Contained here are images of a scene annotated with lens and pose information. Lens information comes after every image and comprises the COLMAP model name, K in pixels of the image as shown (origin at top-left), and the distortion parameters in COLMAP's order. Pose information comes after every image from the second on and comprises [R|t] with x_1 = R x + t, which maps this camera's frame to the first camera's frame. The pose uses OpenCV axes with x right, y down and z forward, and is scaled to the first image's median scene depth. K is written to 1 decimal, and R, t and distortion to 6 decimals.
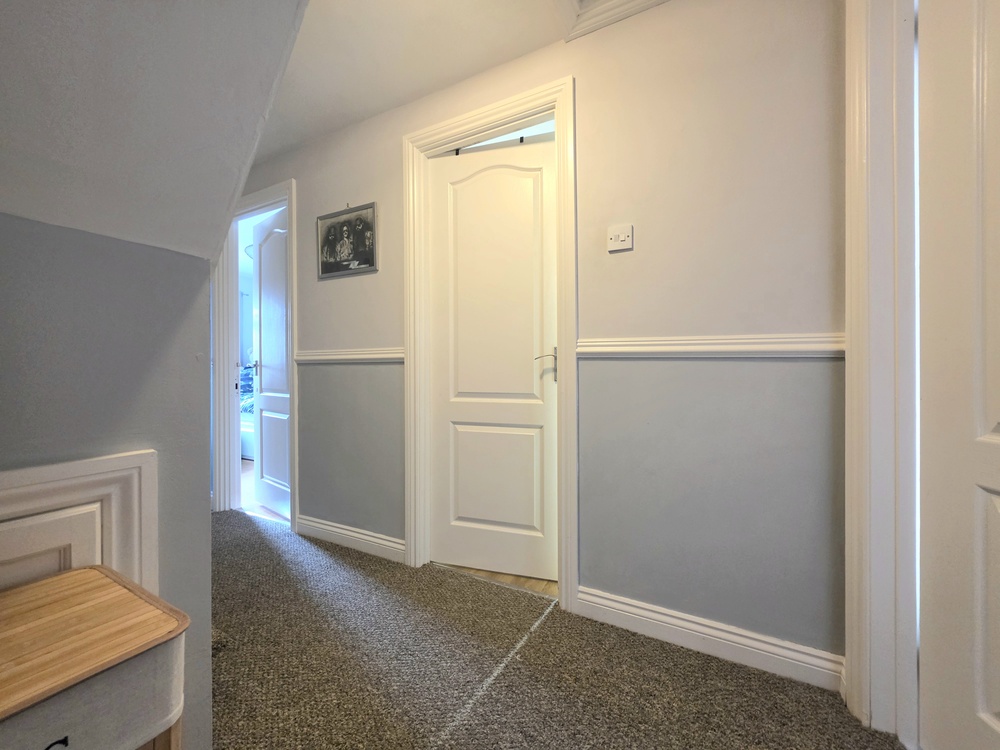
lens RADIAL K [[399.5, 0, 497.9], [0, 399.5, 374.4], [0, 0, 1]] dist [-0.000038, 0.000022]
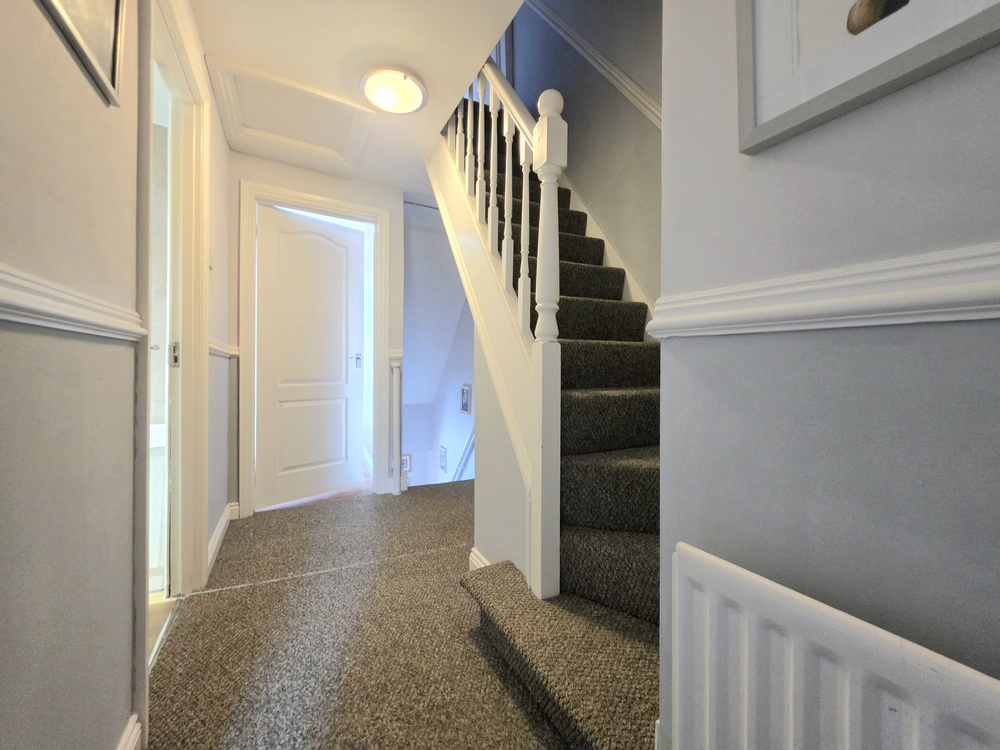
lens RADIAL K [[399.5, 0, 501.2], [0, 399.5, 369.7], [0, 0, 1]] dist [-0.000038, 0.000022]
pose [[-0.834316, -0.000596, 0.551286, -1.308401], [0.000622, 0.999998, 0.002023, 0.010332], [-0.551286, 0.002030, -0.834314, 1.750781]]
